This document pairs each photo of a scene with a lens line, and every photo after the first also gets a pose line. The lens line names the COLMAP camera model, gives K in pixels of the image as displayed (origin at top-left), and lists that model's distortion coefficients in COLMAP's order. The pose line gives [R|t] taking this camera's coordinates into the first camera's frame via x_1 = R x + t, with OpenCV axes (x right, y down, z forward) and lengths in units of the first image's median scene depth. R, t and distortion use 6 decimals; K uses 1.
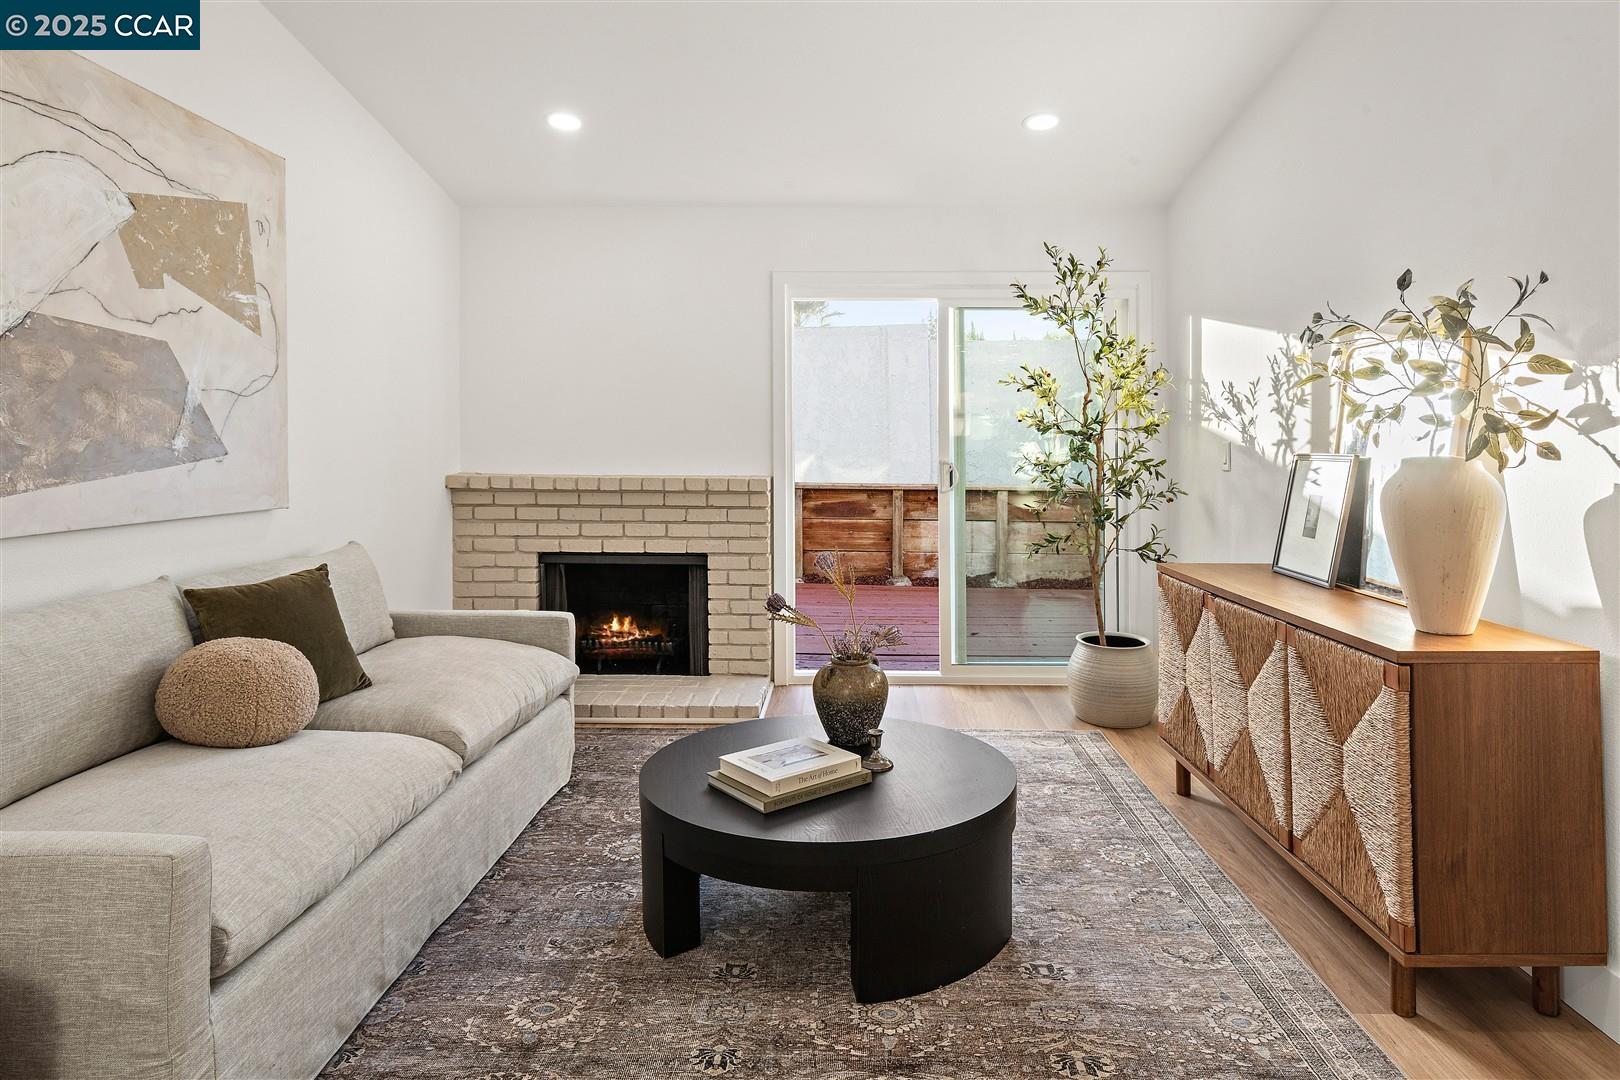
lens RADIAL K [[1055.0, 0, 807.8], [0, 1055.0, 450.2], [0, 0, 1]] dist [0.002811, 0.000856]
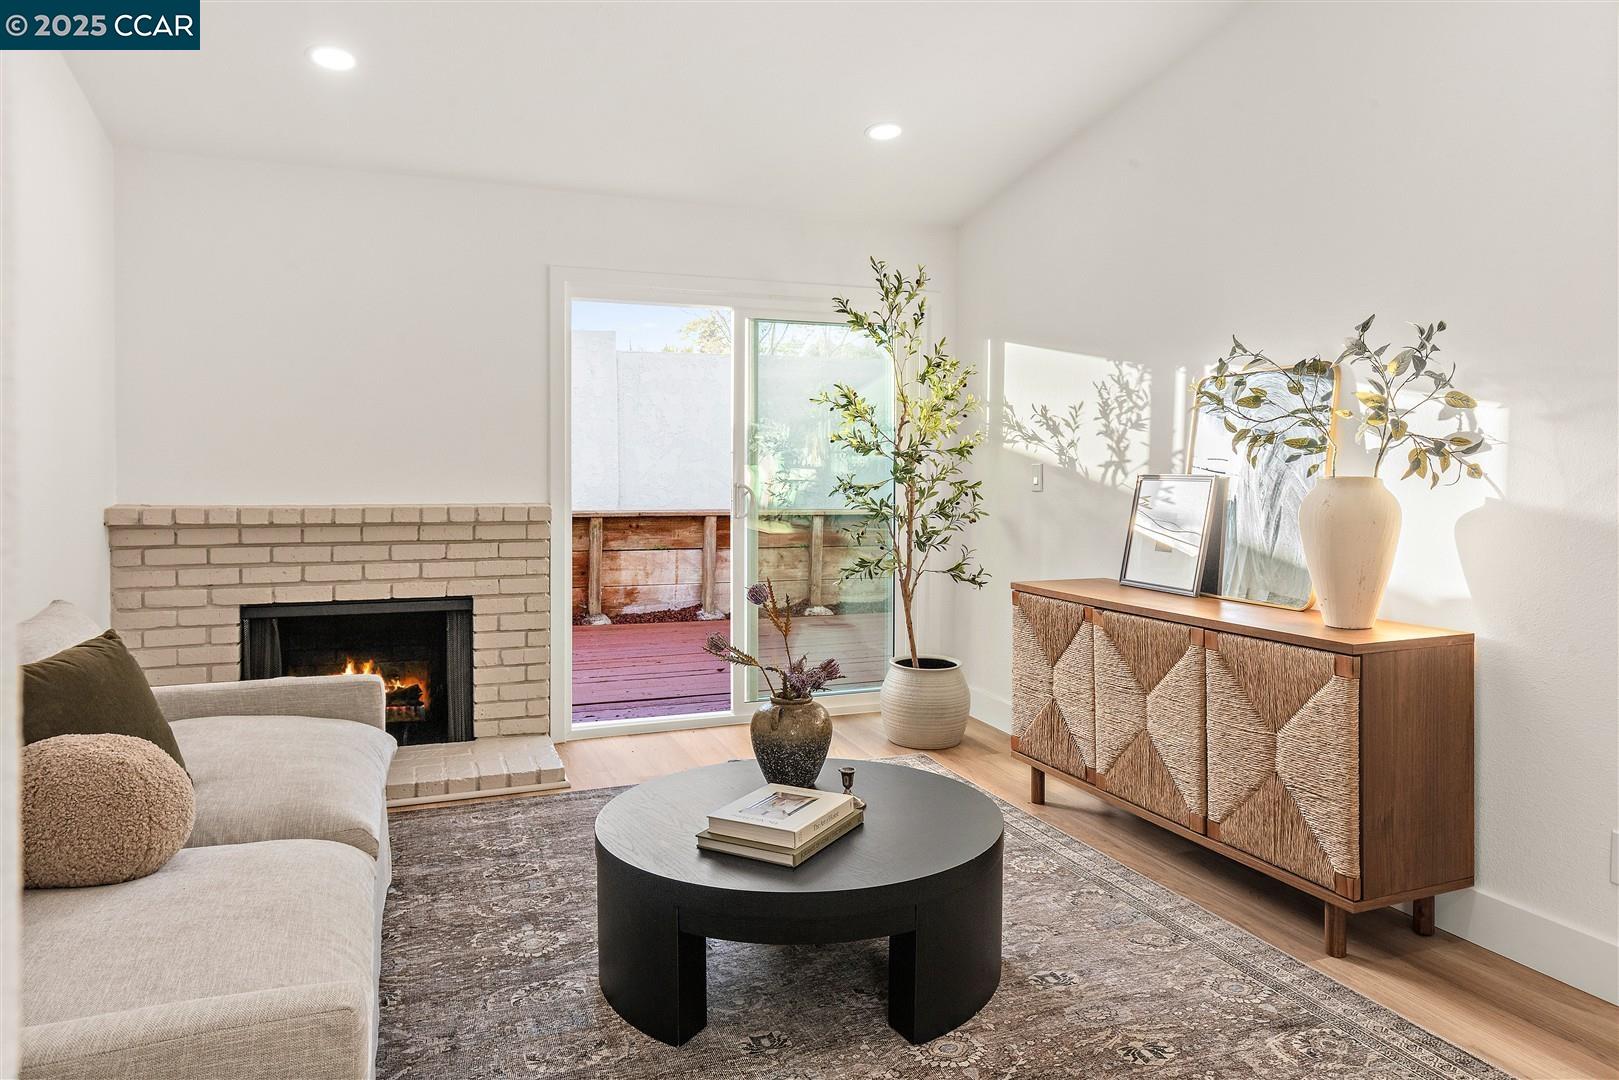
lens RADIAL K [[1163.5, 0, 845.2], [0, 1163.5, 503.3], [0, 0, 1]] dist [0.006734, 0.002488]
pose [[0.909813, -0.014660, 0.414759, -0.252754], [0.003687, 0.999622, 0.027244, -0.000536], [-0.415002, -0.023257, 0.909523, 0.038700]]
